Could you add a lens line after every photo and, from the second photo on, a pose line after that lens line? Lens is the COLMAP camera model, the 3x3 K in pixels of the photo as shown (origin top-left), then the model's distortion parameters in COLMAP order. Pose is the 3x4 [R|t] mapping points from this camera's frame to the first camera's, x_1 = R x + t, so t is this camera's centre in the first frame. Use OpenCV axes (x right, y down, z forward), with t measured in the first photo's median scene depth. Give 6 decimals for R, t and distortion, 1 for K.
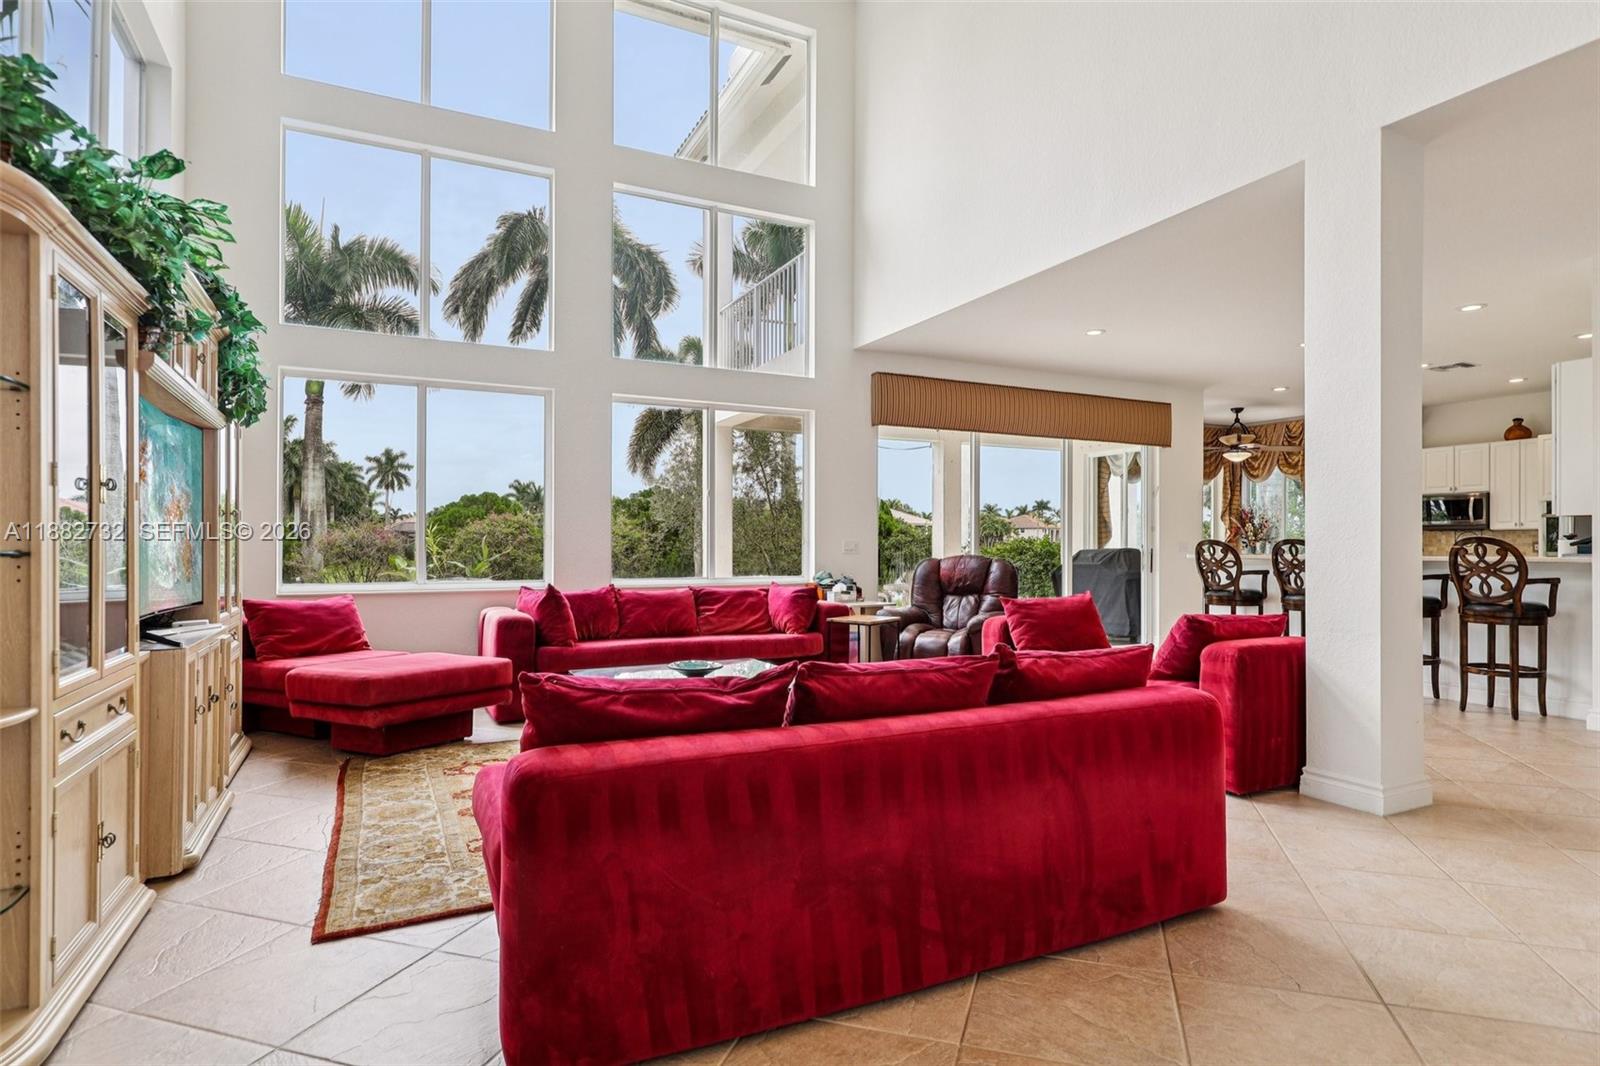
lens RADIAL K [[848.3, 0, 797.6], [0, 848.3, 540.9], [0, 0, 1]] dist [-0.004906, -0.000210]
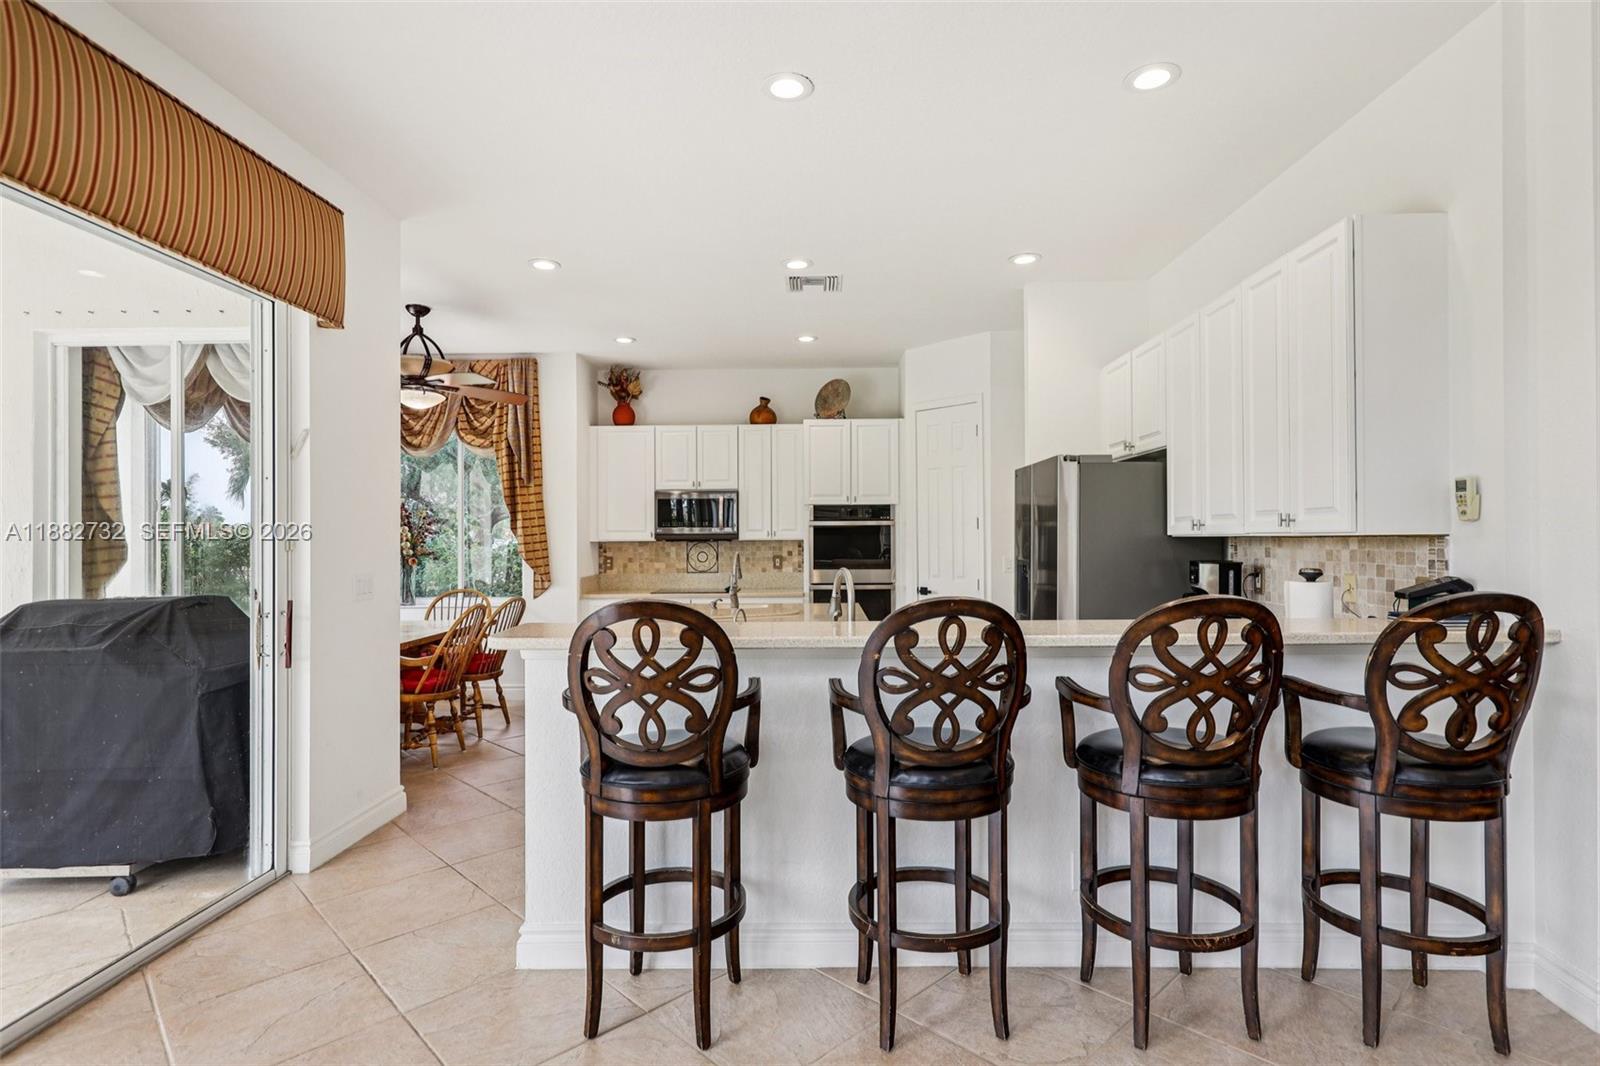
lens RADIAL K [[808.3, 0, 807.5], [0, 808.3, 538.2], [0, 0, 1]] dist [0.000957, -0.000303]
pose [[0.456748, -0.003664, 0.889589, 0.347716], [0.003065, 0.999992, 0.002545, -0.028020], [-0.889591, 0.001564, 0.456755, 1.052224]]
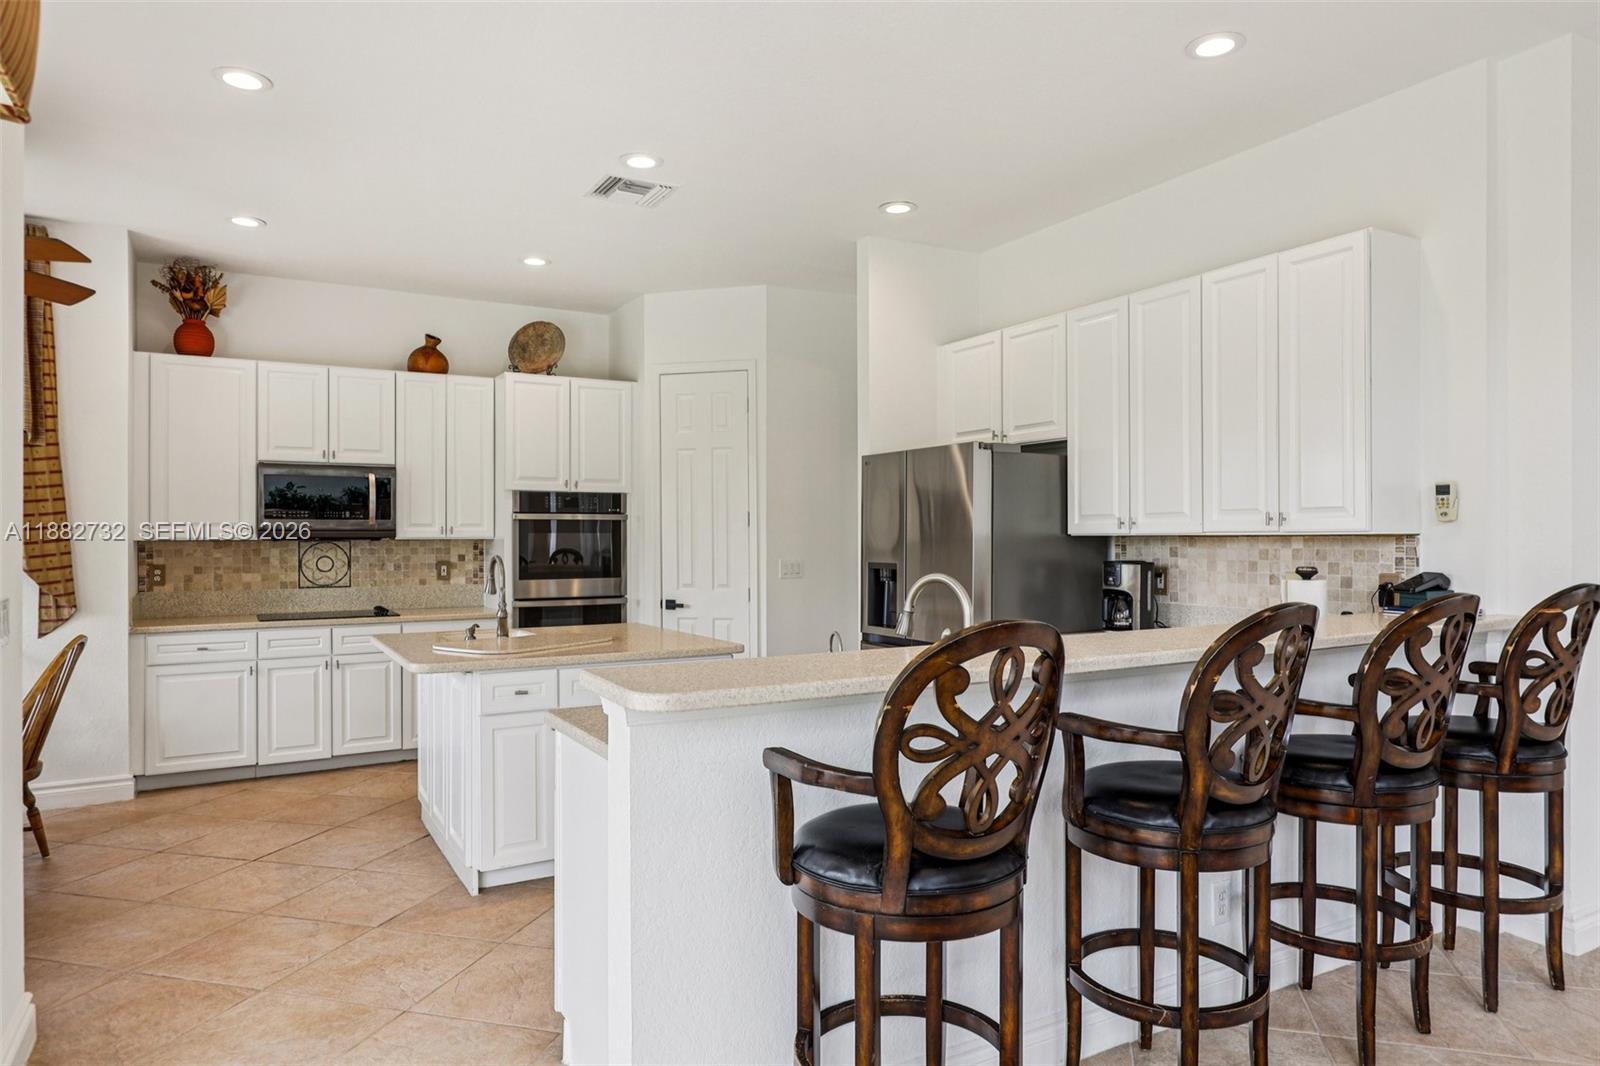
lens RADIAL K [[993.7, 0, 801.7], [0, 993.7, 536.4], [0, 0, 1]] dist [-0.001123, -0.000167]
pose [[-0.061193, 0.000399, 0.998126, 0.331945], [-0.002214, 0.999997, -0.000536, -0.025186], [-0.998123, -0.002243, -0.061192, 1.351739]]
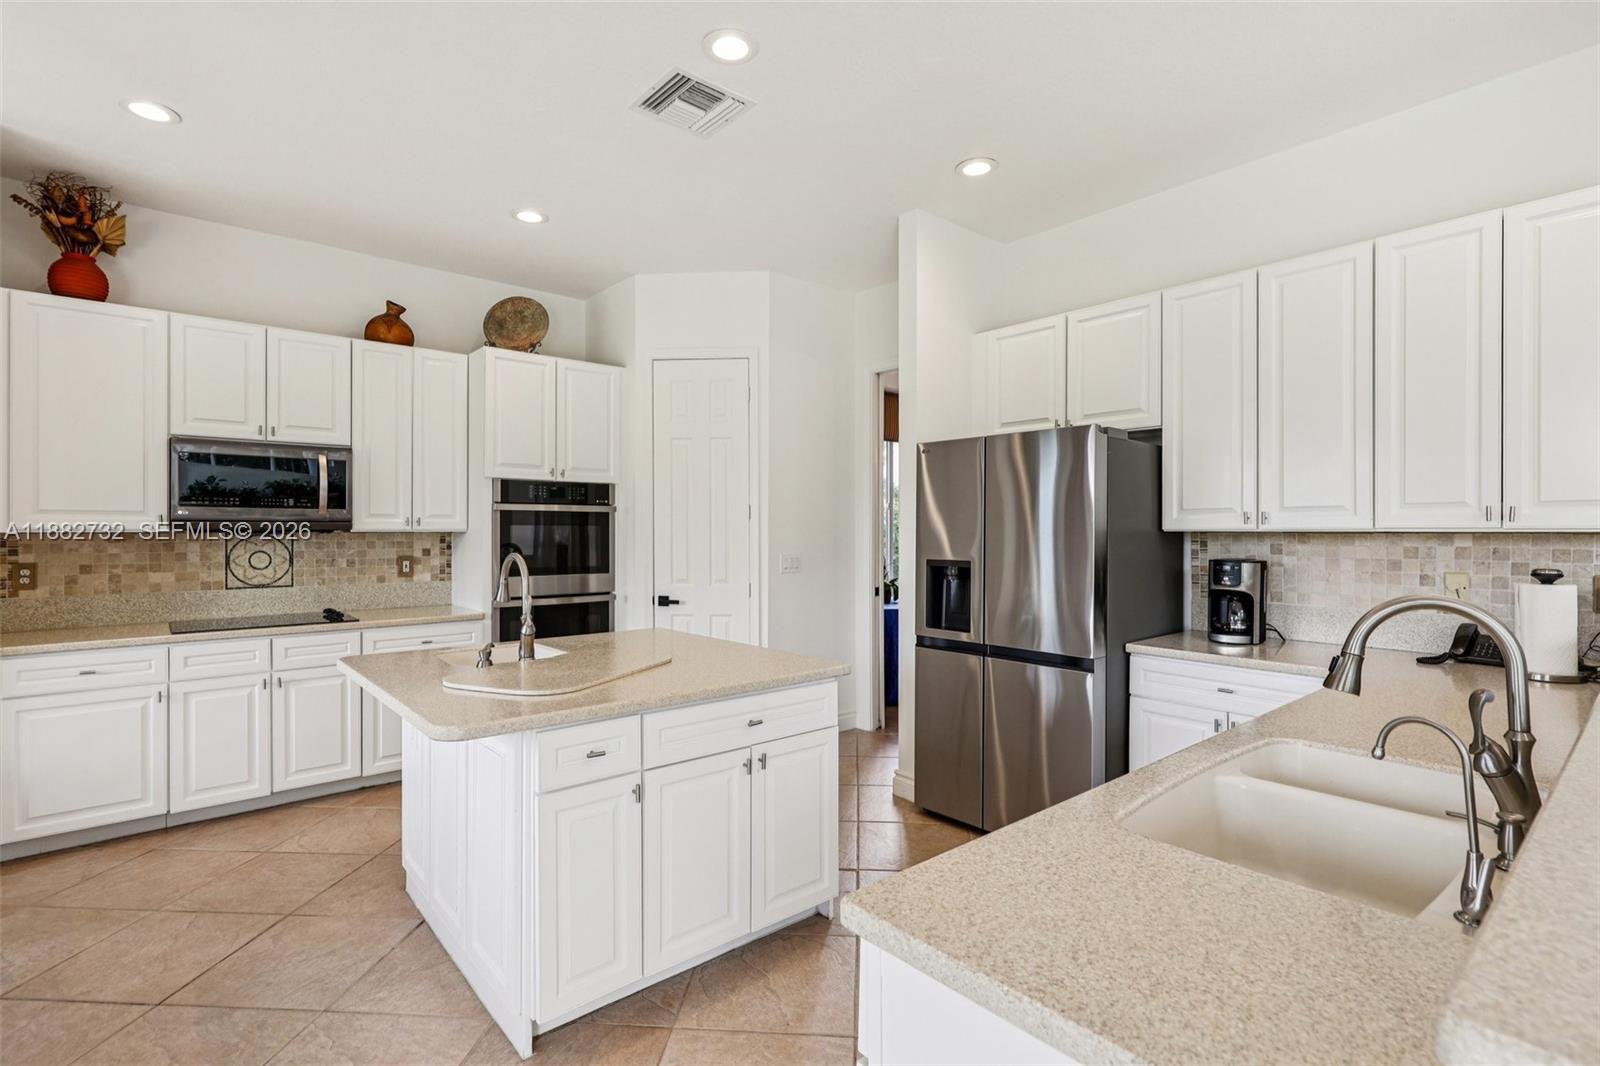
lens RADIAL K [[750.0, 0, 800.0], [0, 750.0, 533.0], [0, 0, 1]] dist [-0.002245, 0.000593]
pose [[-0.251118, -0.005172, 0.967943, 0.636458], [-0.006238, 0.999974, 0.003725, -0.025765], [-0.967936, -0.005103, -0.251144, 1.489912]]
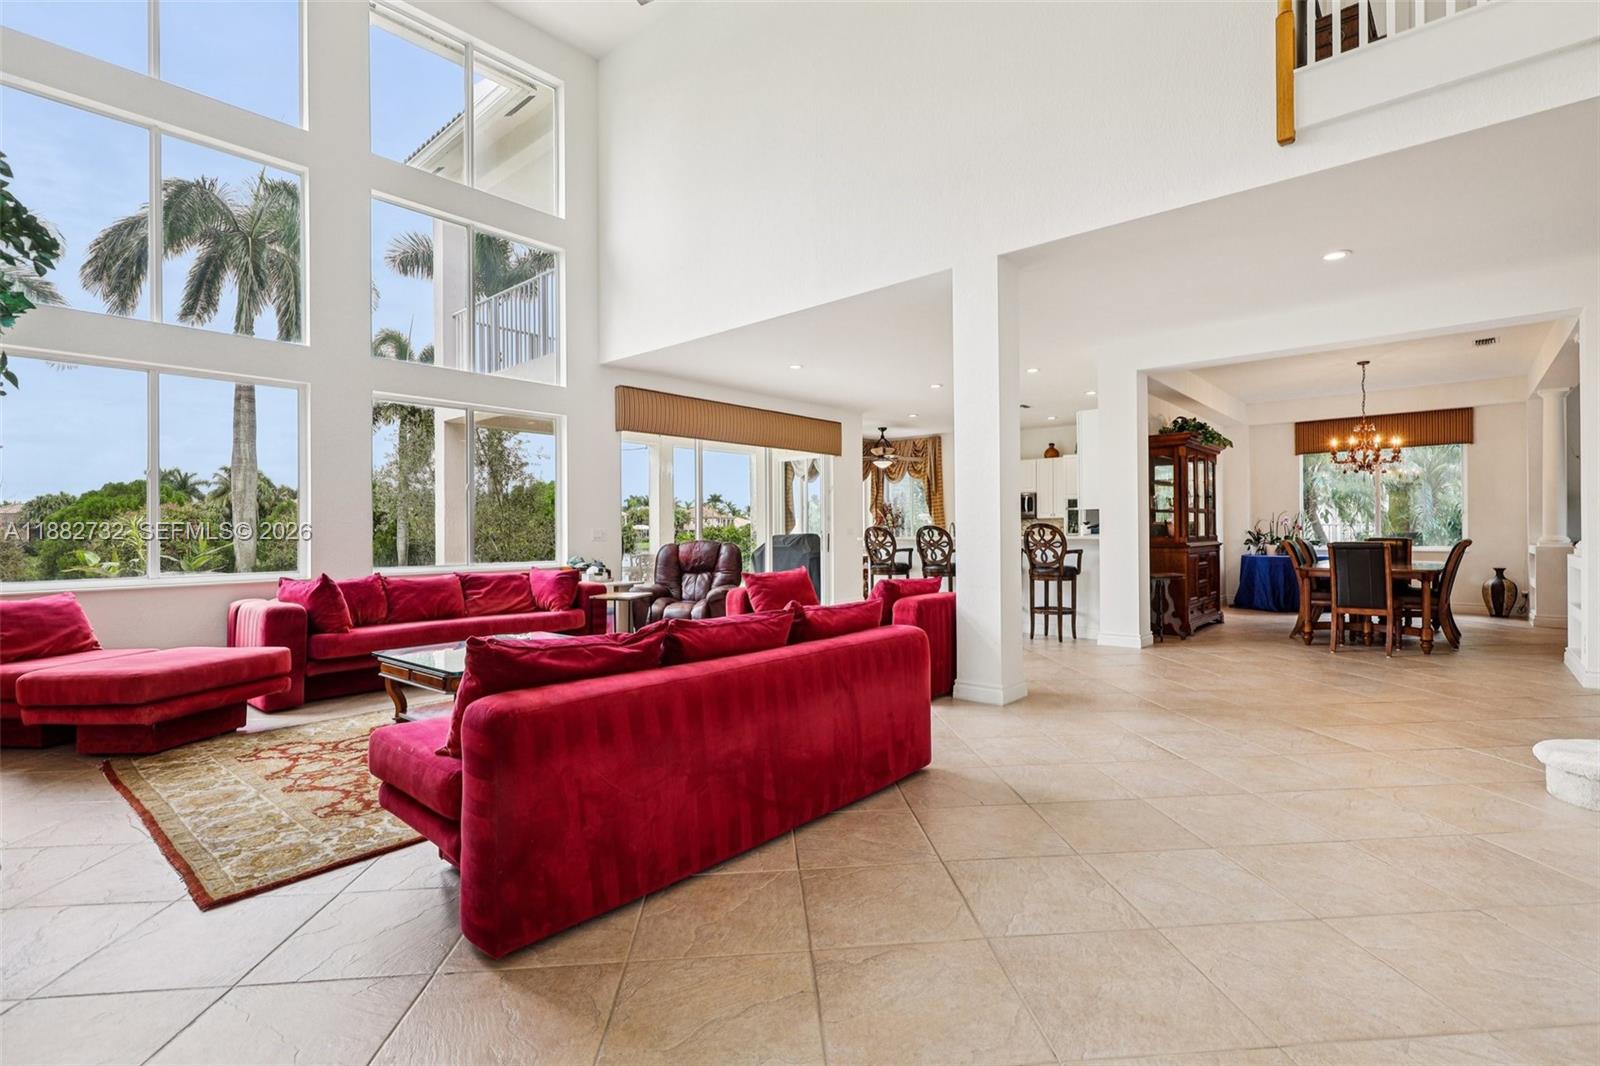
lens RADIAL K [[750.0, 0, 800.0], [0, 750.0, 533.0], [0, 0, 1]] dist [-0.002245, 0.000593]
pose [[0.922510, -0.010644, 0.385827, -0.107192], [0.008702, 0.999939, 0.006780, -0.000294], [-0.385876, -0.002897, 0.922546, -0.071923]]
